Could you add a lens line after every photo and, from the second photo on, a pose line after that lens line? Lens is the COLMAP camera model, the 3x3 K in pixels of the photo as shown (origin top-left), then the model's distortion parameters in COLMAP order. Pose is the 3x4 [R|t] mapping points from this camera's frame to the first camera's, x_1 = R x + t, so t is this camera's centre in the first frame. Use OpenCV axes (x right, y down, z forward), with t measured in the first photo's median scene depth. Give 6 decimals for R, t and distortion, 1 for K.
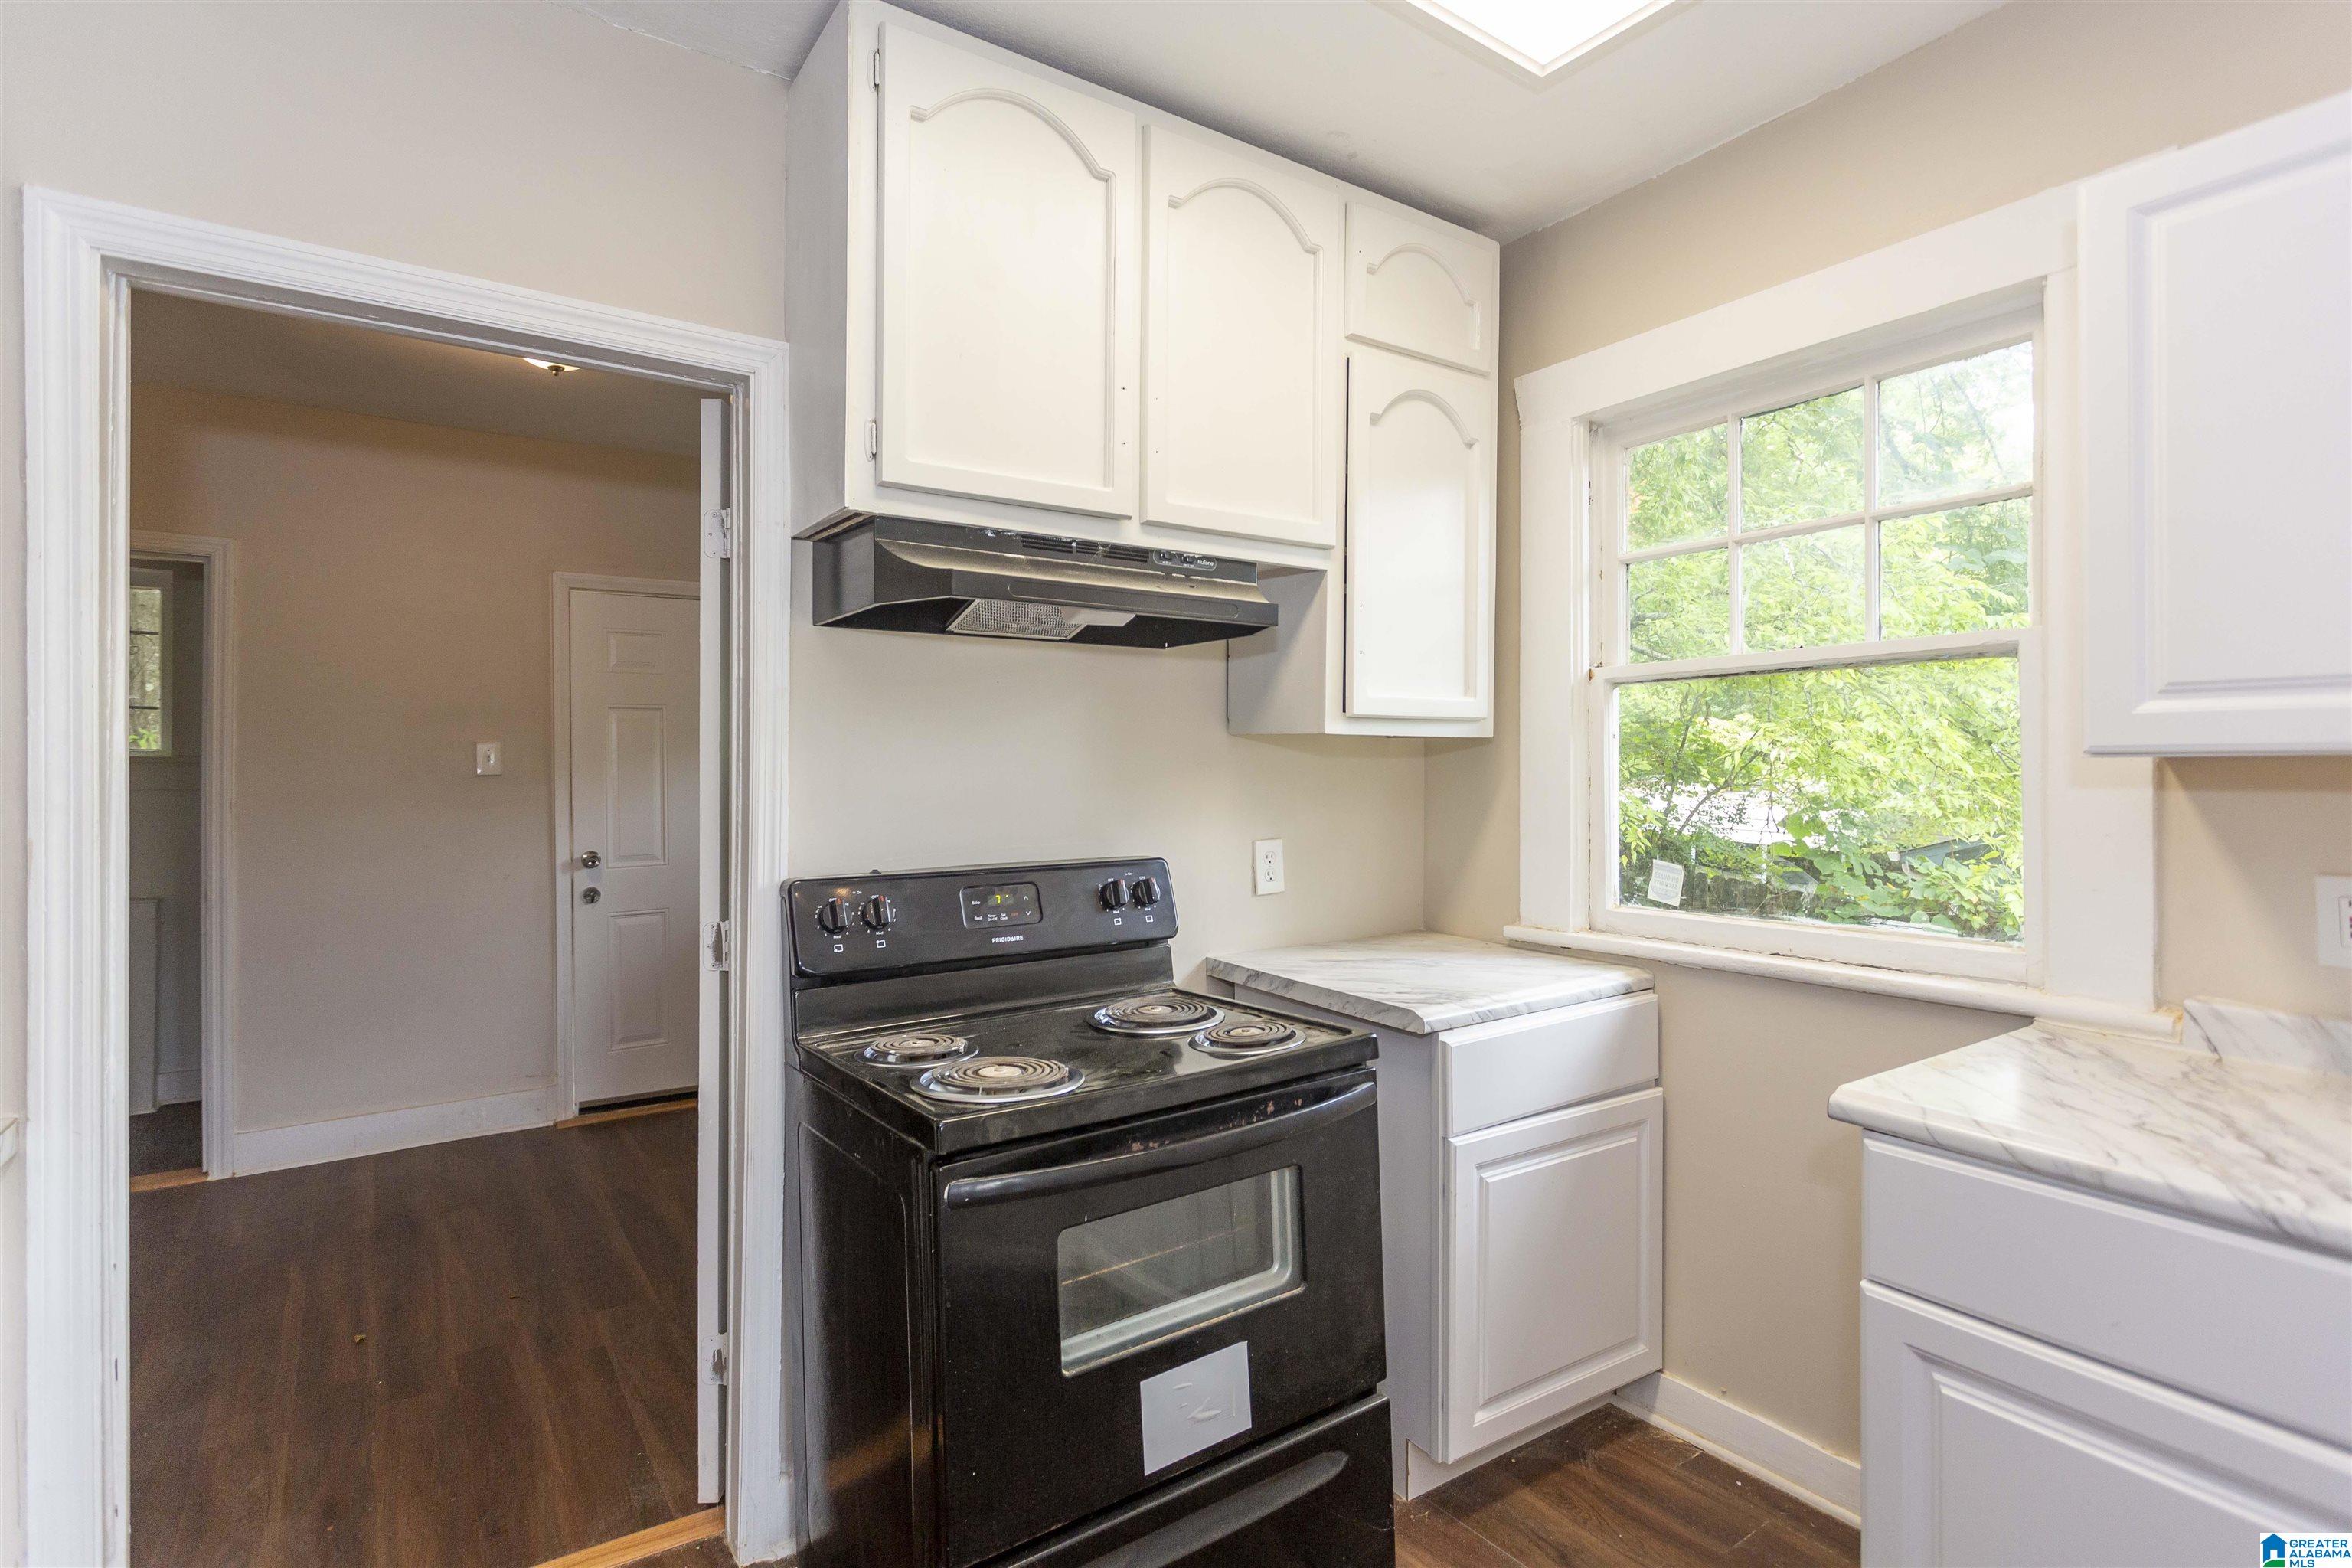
lens RADIAL K [[1122.7, 0, 1202.6], [0, 1122.7, 762.0], [0, 0, 1]] dist [0.003937, 0.001919]
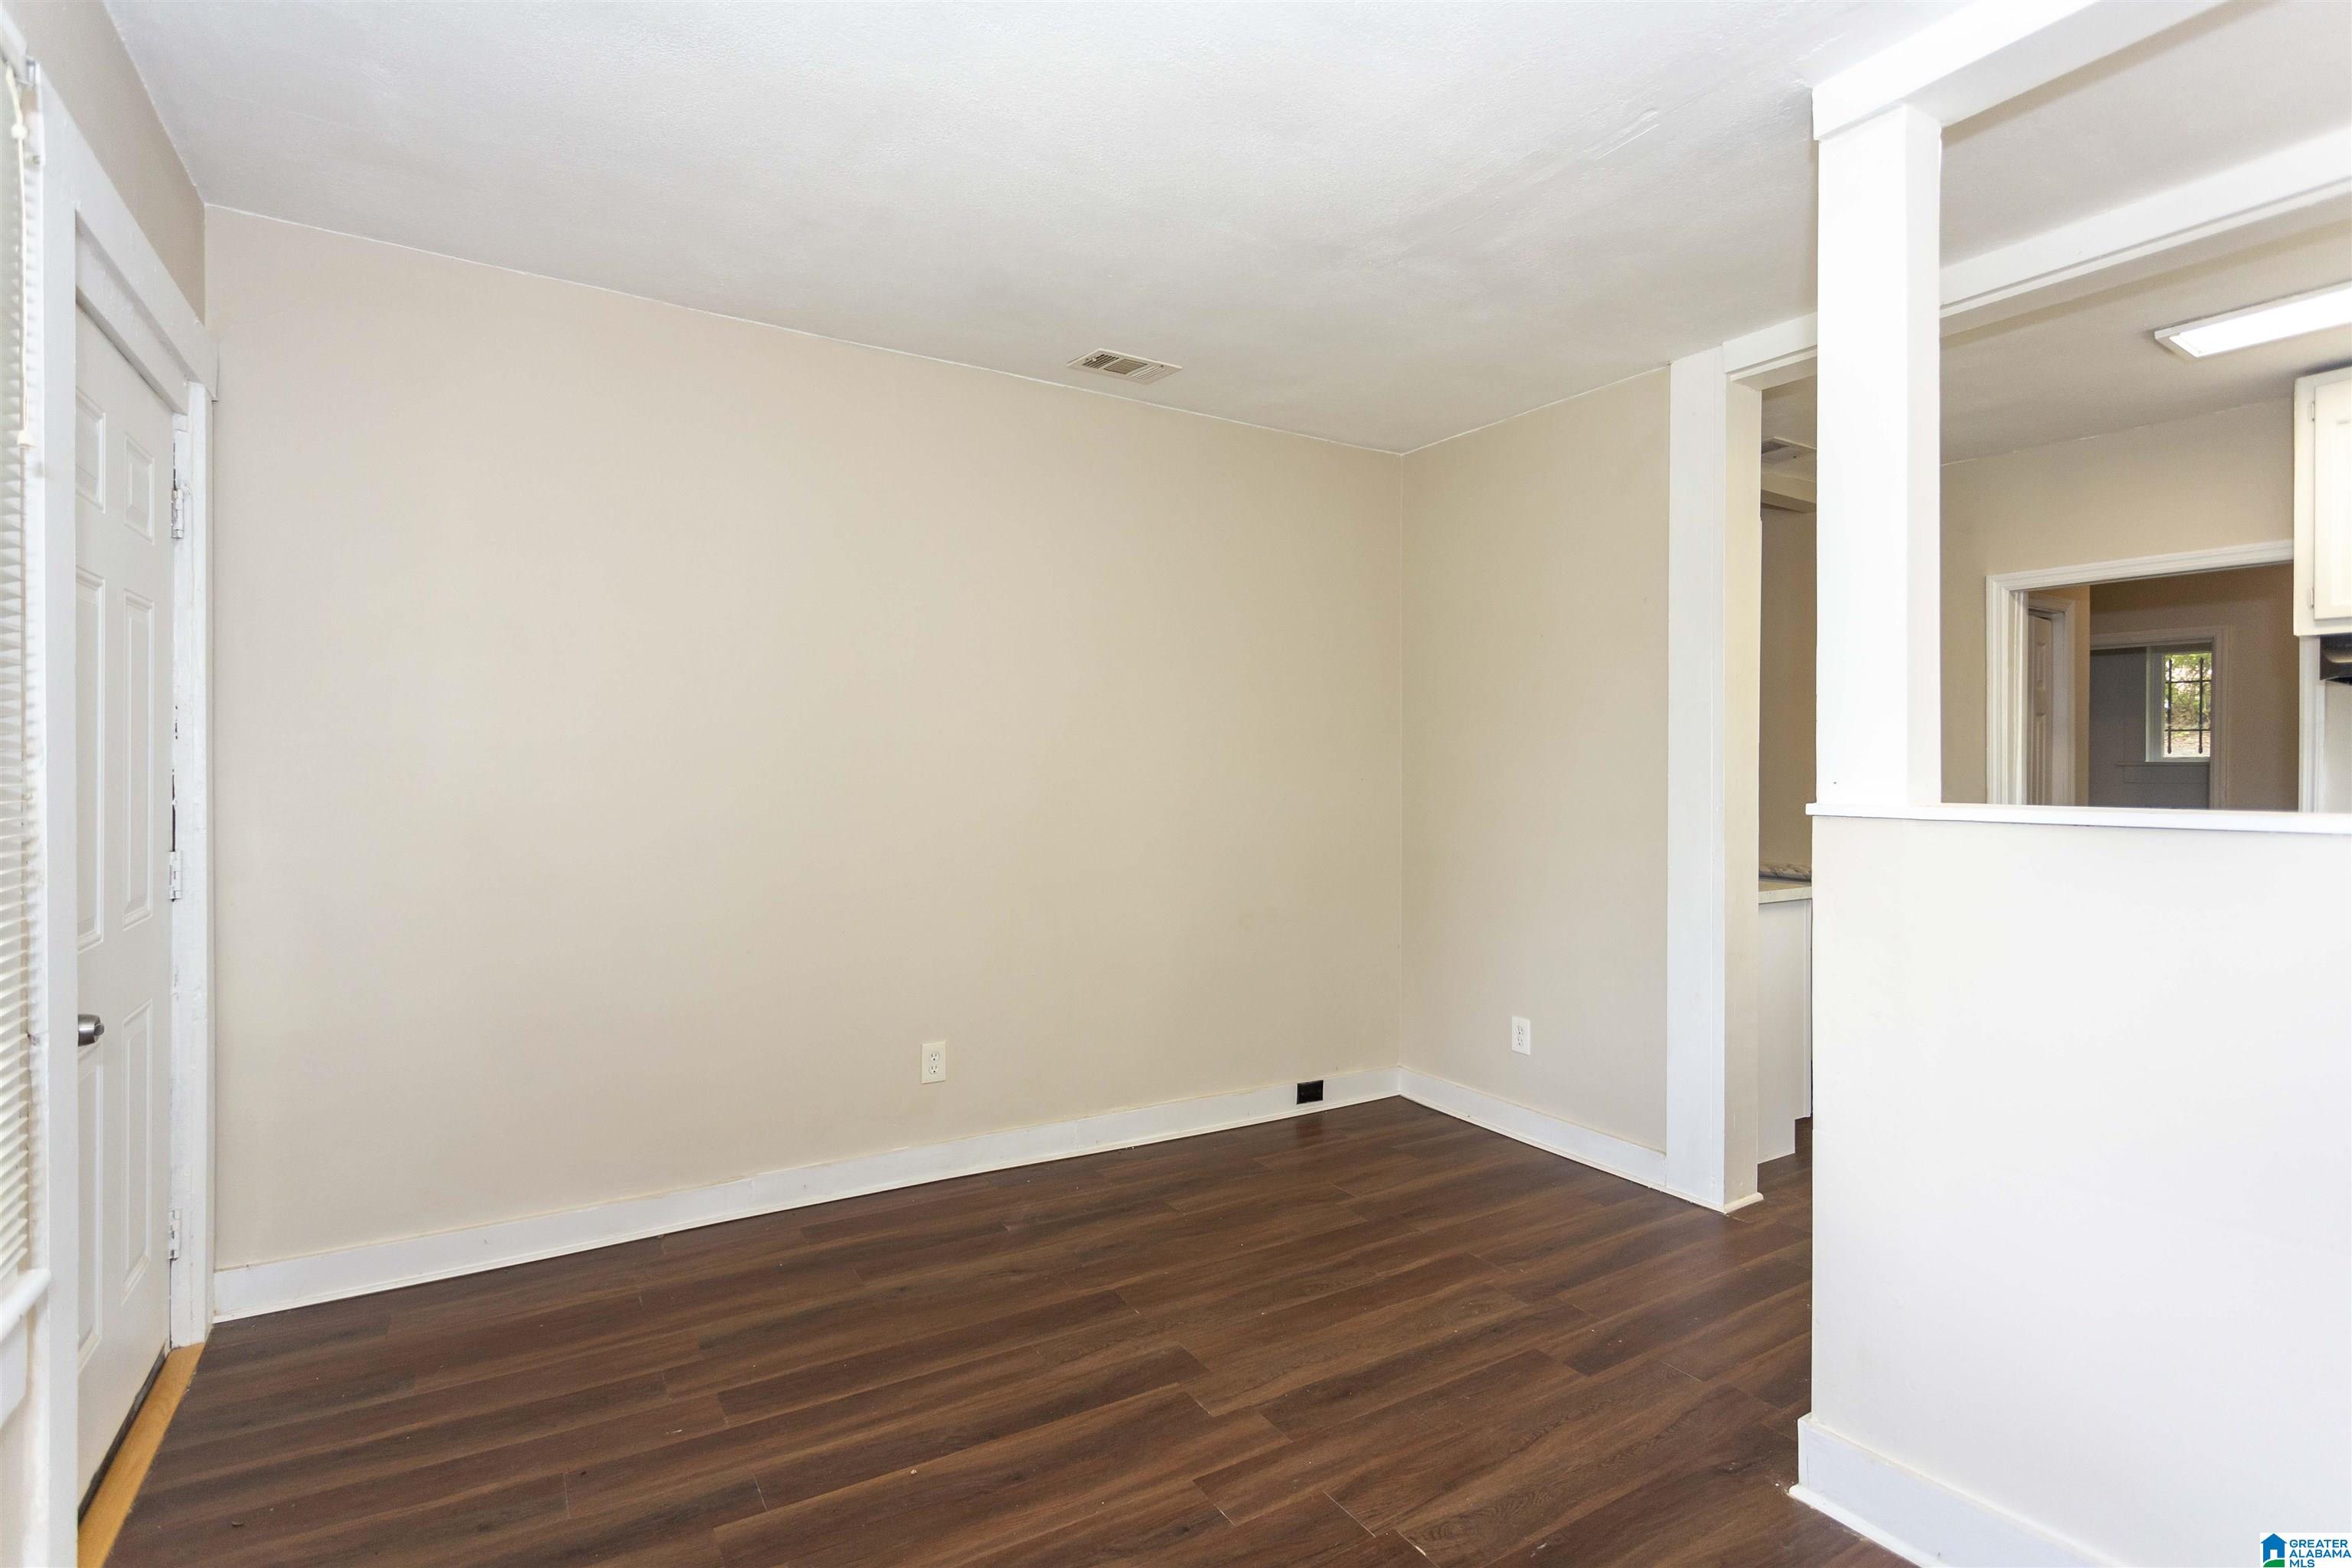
lens RADIAL K [[1122.7, 0, 1145.5], [0, 1122.7, 762.5], [0, 0, 1]] dist [0.003937, 0.001919]
pose [[-0.069259, -0.010425, -0.997544, 1.581861], [-0.000947, 0.999946, -0.010384, 0.019835], [0.997598, 0.000226, -0.069265, -0.787924]]
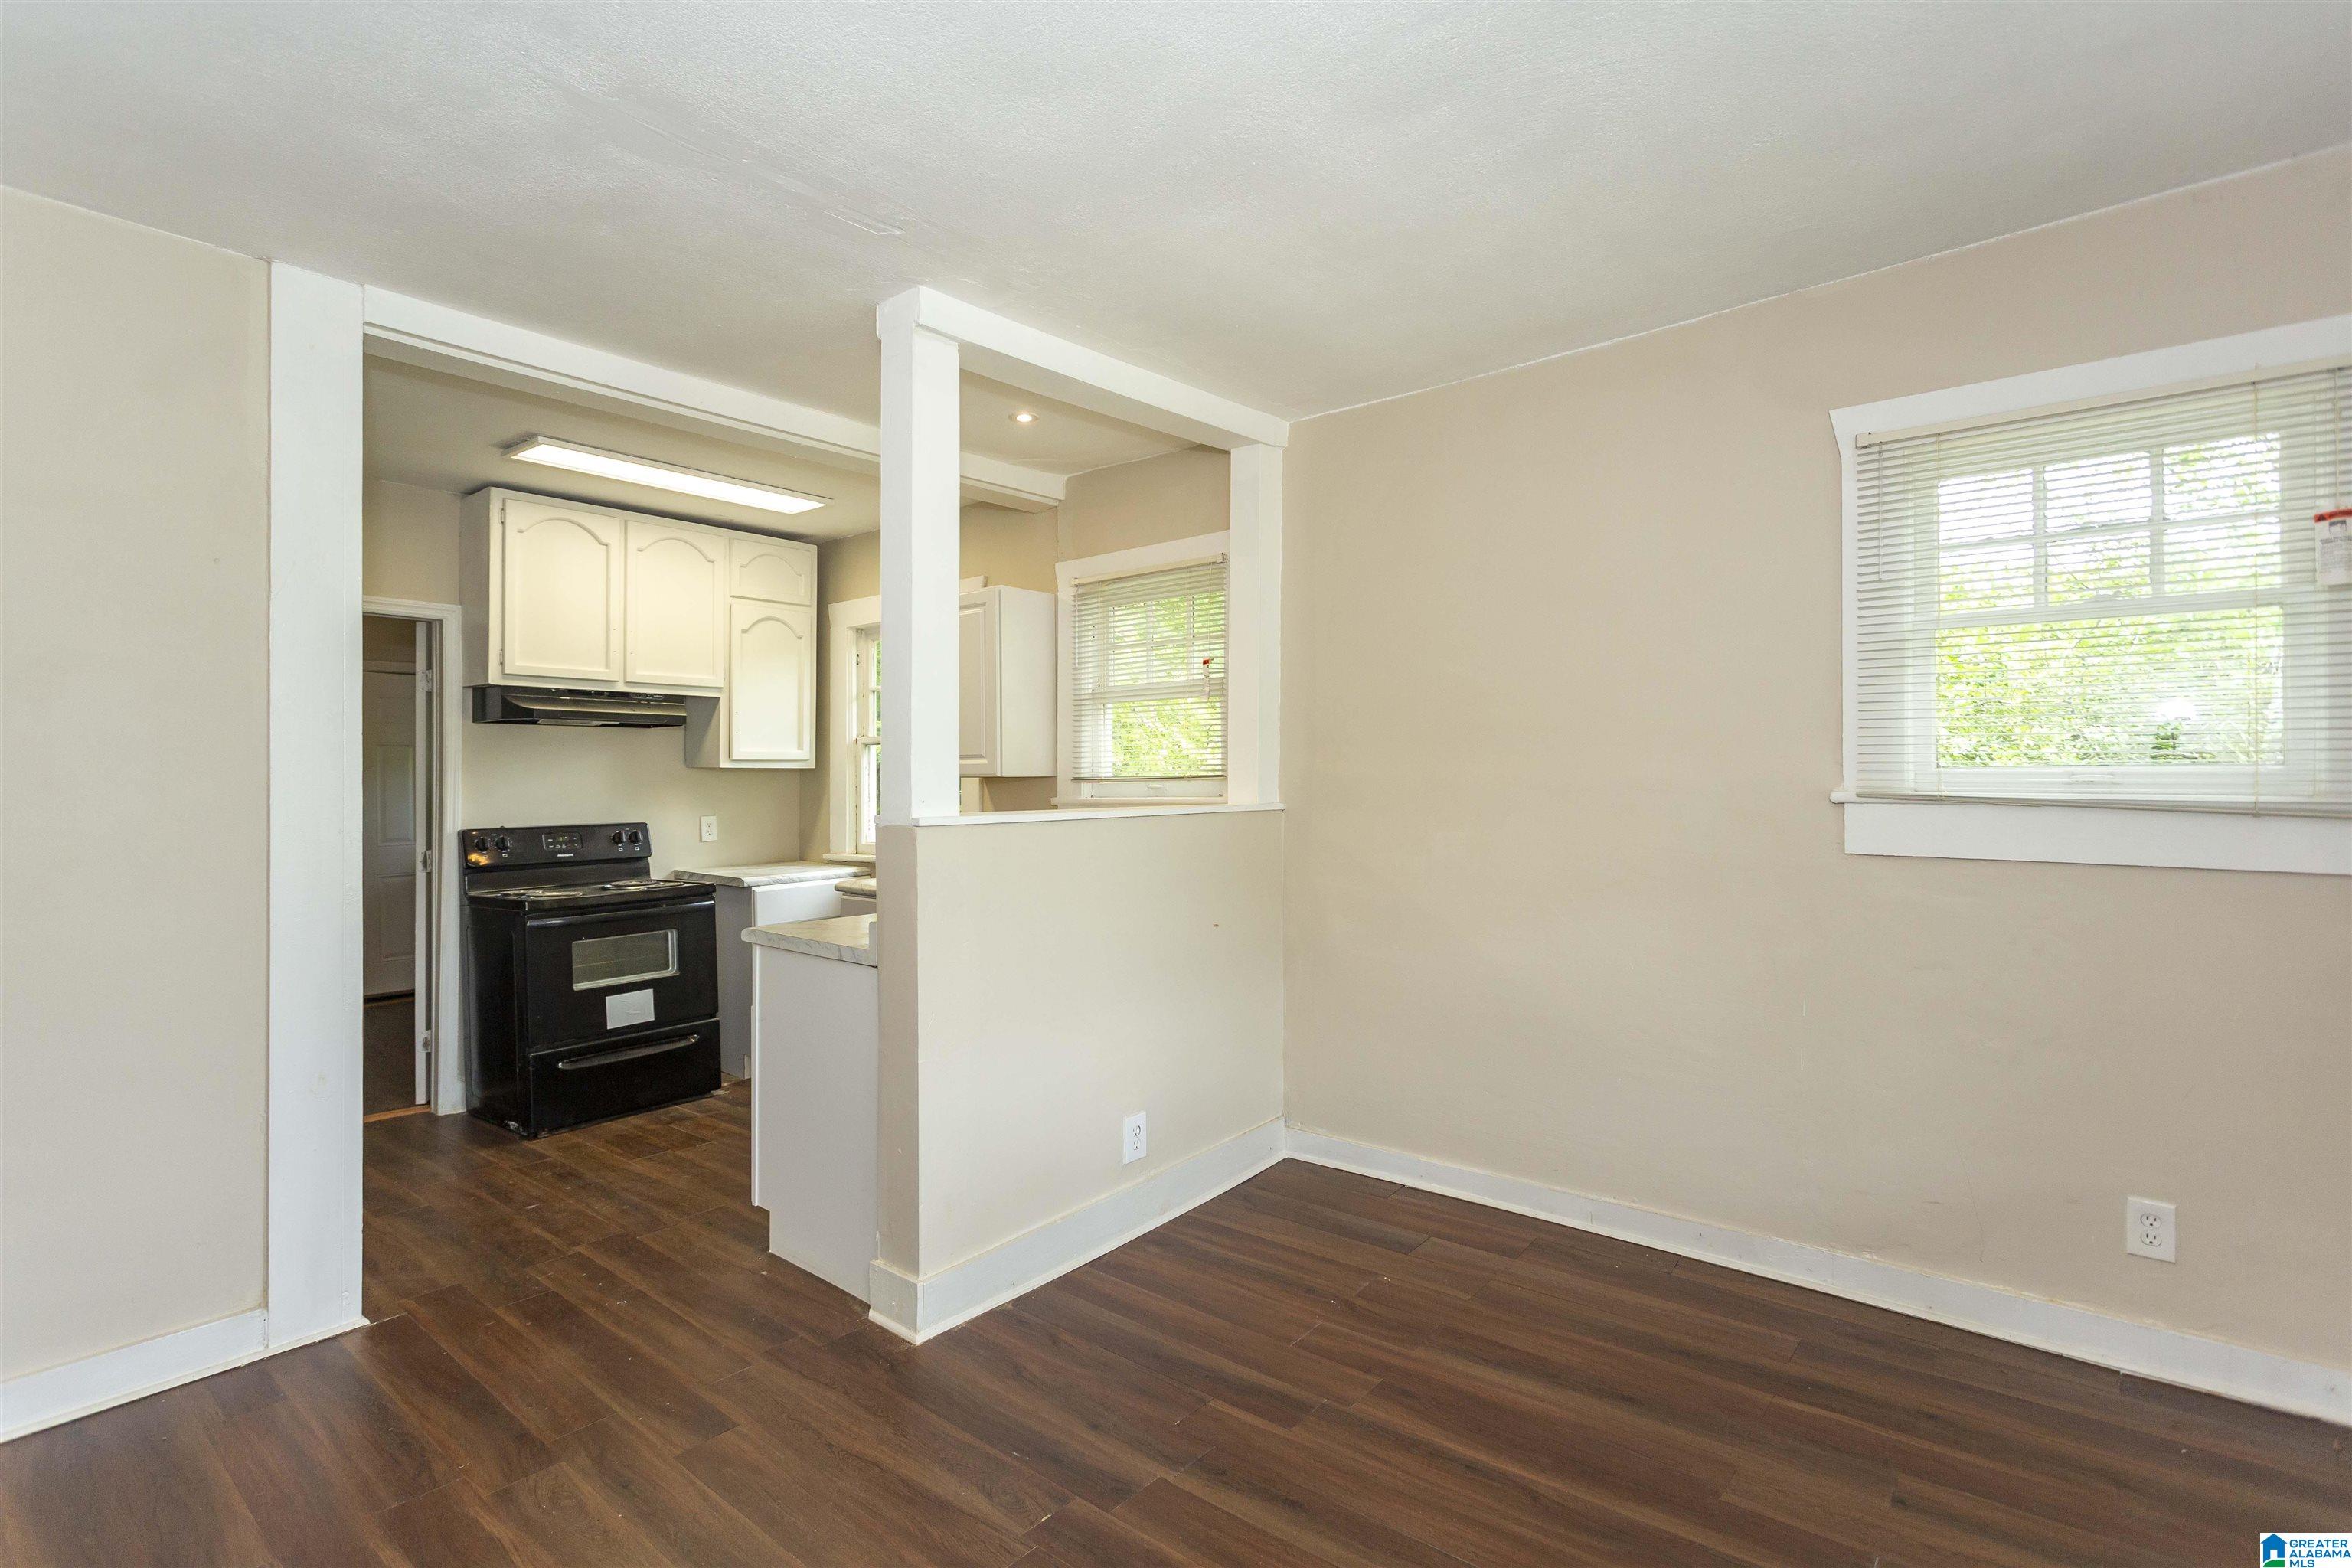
lens RADIAL K [[1122.7, 0, 1183.0], [0, 1122.7, 773.9], [0, 0, 1]] dist [0.003937, 0.001919]
pose [[0.966688, -0.002643, 0.255942, 0.485787], [0.002576, 0.999997, 0.000597, -0.012383], [-0.255943, 0.000082, 0.966692, -1.648756]]
